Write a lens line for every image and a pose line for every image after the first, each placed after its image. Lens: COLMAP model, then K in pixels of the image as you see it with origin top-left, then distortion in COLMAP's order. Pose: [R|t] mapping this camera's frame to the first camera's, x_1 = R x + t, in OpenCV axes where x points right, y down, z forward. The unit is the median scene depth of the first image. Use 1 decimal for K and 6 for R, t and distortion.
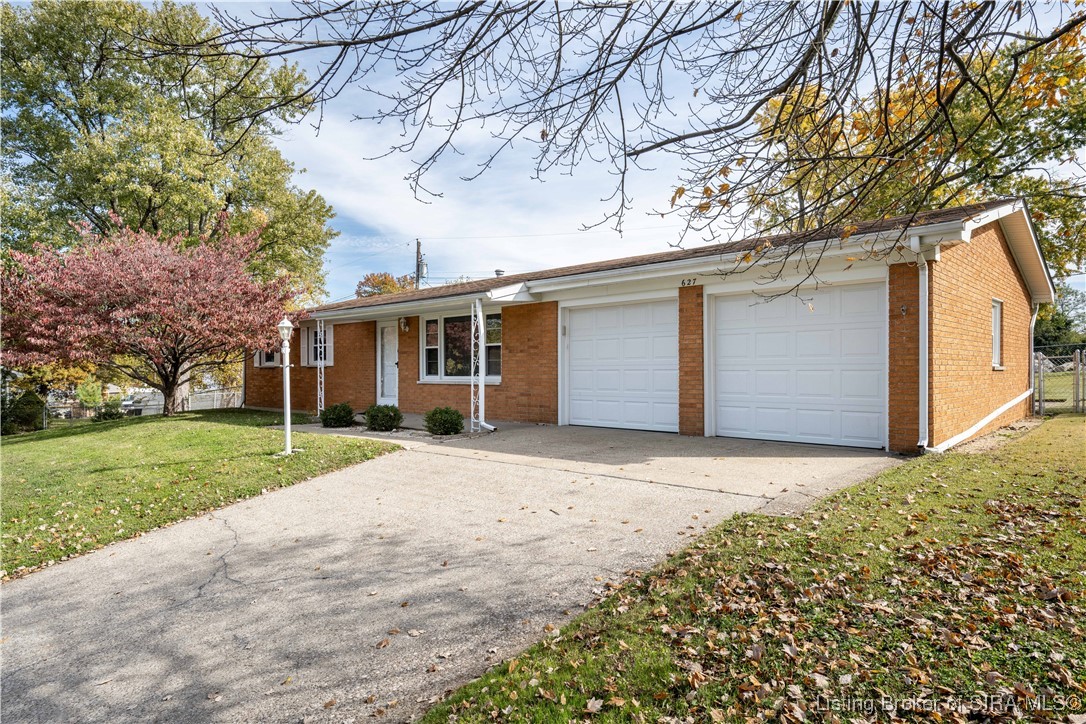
lens RADIAL K [[660.5, 0, 542.9], [0, 660.5, 371.0], [0, 0, 1]] dist [-0.002177, -0.001603]
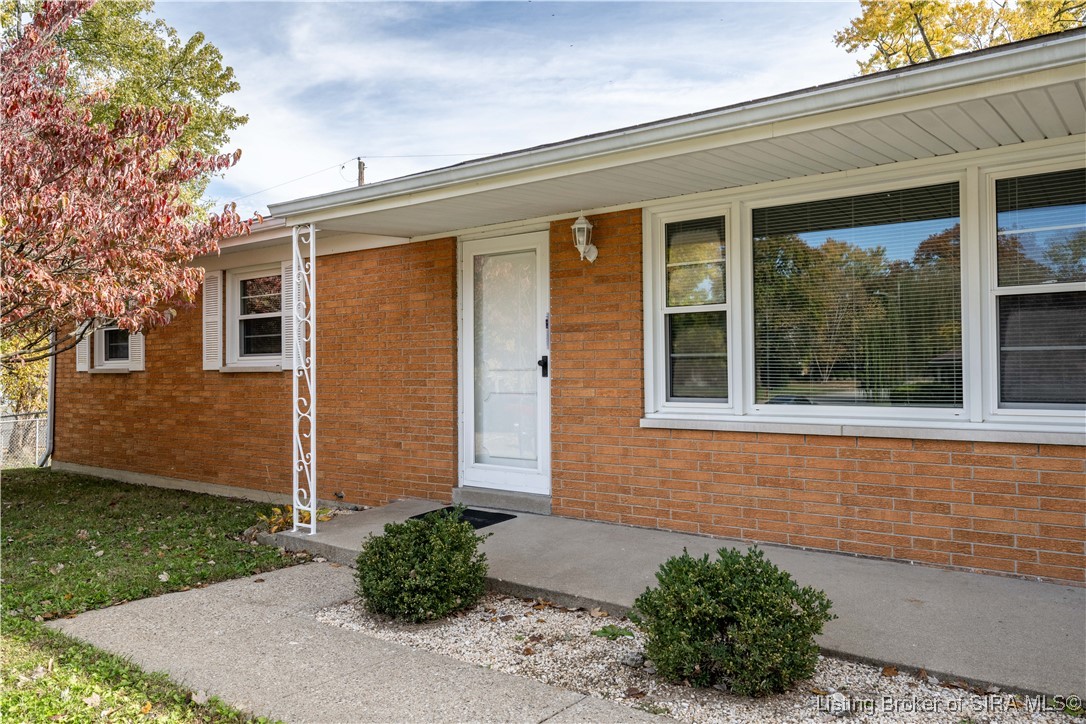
lens RADIAL K [[827.2, 0, 548.8], [0, 827.2, 358.0], [0, 0, 1]] dist [-0.006581, 0.004121]
pose [[0.993818, 0.000561, 0.111019, -0.246493], [0.001573, 0.999816, -0.019137, -0.005306], [-0.111009, 0.019193, 0.993634, 0.555758]]
